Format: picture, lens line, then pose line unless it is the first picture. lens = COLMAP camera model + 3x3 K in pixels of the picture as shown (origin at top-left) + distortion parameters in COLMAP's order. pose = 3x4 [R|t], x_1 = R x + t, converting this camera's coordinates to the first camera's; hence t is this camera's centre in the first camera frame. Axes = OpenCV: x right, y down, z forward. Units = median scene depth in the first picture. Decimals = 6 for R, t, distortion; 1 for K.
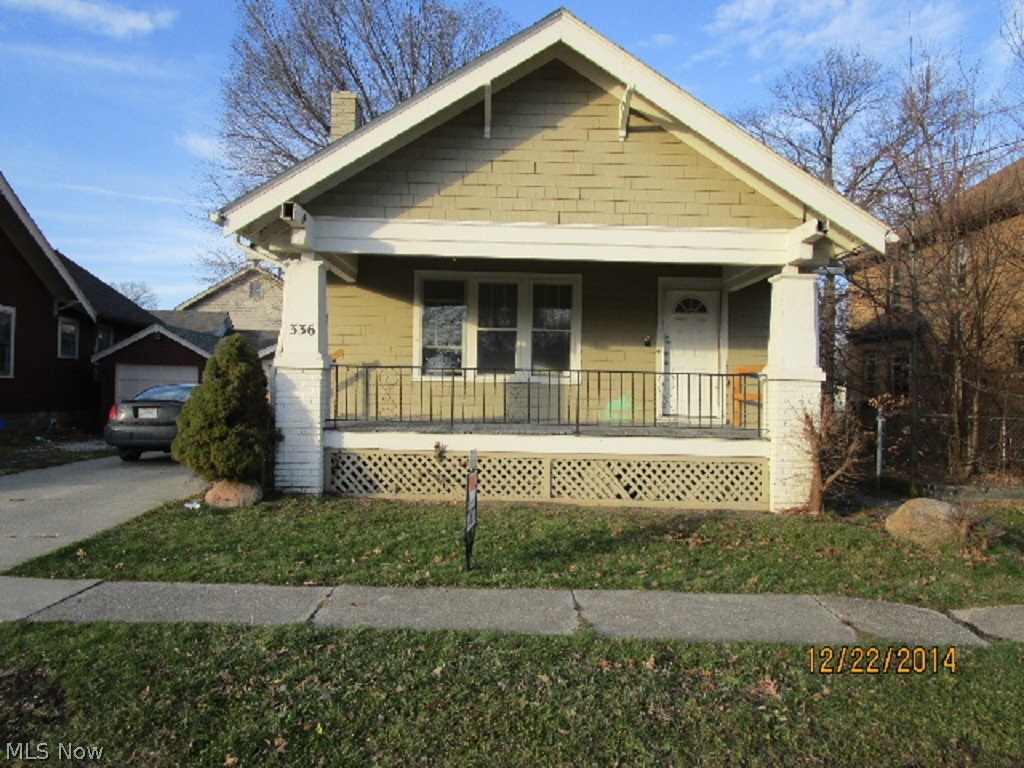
lens RADIAL K [[735.0, 0, 512.0], [0, 735.0, 384.0], [0, 0, 1]] dist [-0.006279, -0.000056]
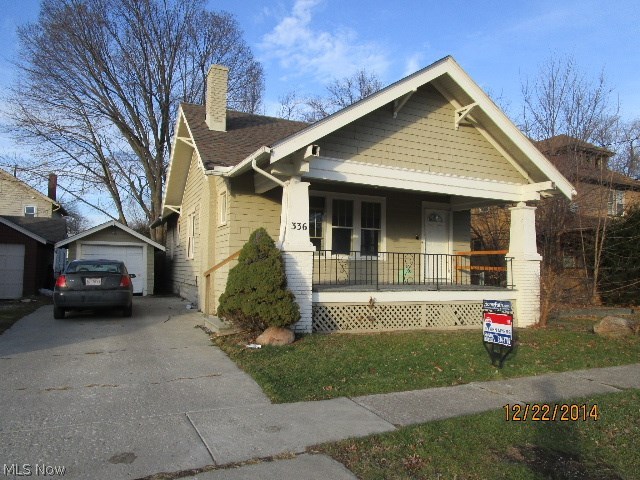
lens RADIAL K [[453.4, 0, 320.0], [0, 453.4, 240.0], [0, 0, 1]] dist [-0.006844, -0.001790]
pose [[0.913061, 0.020549, 0.407305, -0.620653], [-0.006710, 0.999352, -0.035376, -0.011620], [-0.407767, 0.029567, 0.912607, 0.109504]]
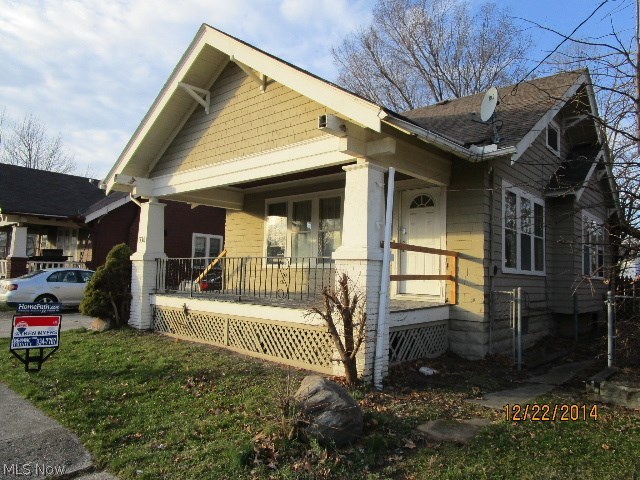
lens RADIAL K [[453.4, 0, 320.0], [0, 453.4, 240.0], [0, 0, 1]] dist [-0.006844, -0.001790]
pose [[0.736071, -0.054881, -0.674676, 0.798597], [0.002187, 0.996896, -0.078706, 0.017710], [0.676901, 0.056458, 0.733905, 0.455856]]
